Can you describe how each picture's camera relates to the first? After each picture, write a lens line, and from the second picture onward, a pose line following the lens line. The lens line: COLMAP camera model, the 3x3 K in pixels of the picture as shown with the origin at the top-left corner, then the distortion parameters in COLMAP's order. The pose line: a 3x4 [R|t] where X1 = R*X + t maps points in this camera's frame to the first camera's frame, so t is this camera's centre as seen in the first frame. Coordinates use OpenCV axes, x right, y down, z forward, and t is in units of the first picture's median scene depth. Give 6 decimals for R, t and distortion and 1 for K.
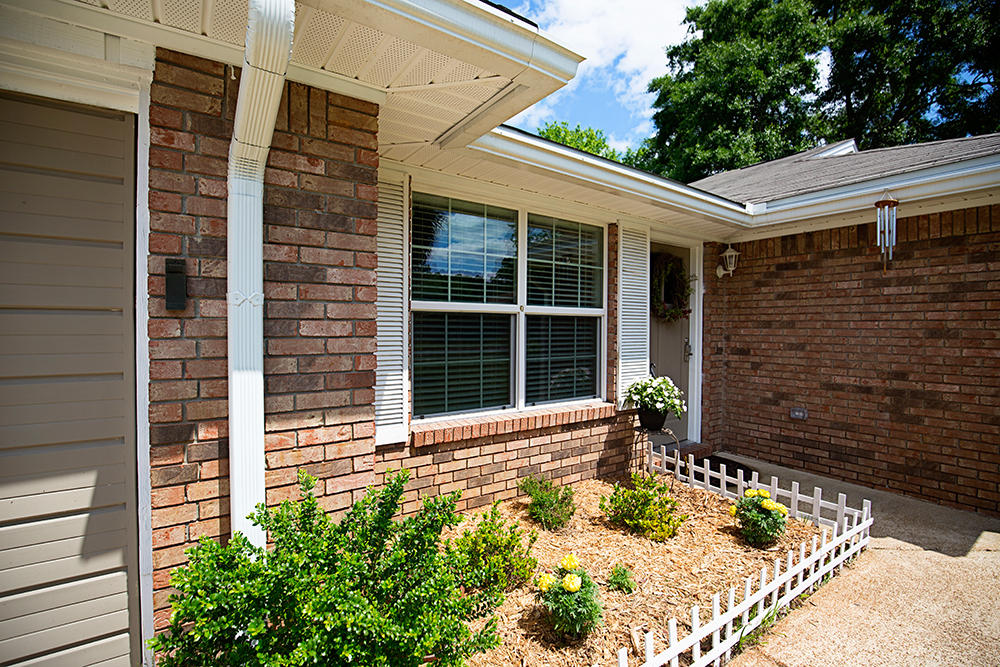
lens RADIAL K [[458.9, 0, 500.0], [0, 458.9, 333.5], [0, 0, 1]] dist [0.000038, -0.000005]
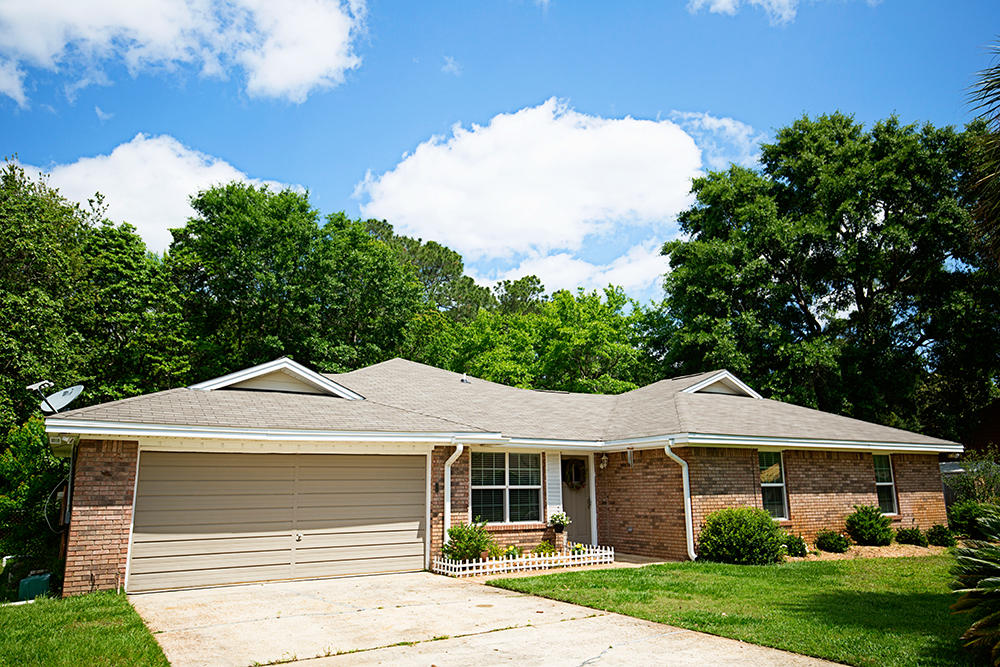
lens RADIAL K [[702.1, 0, 500.0], [0, 702.1, 333.5], [0, 0, 1]] dist [0.003766, 0.000455]
pose [[0.998388, -0.025755, -0.050568, 0.223777], [0.013435, 0.973026, -0.230304, 0.021826], [0.055135, 0.229254, 0.971804, -3.138304]]
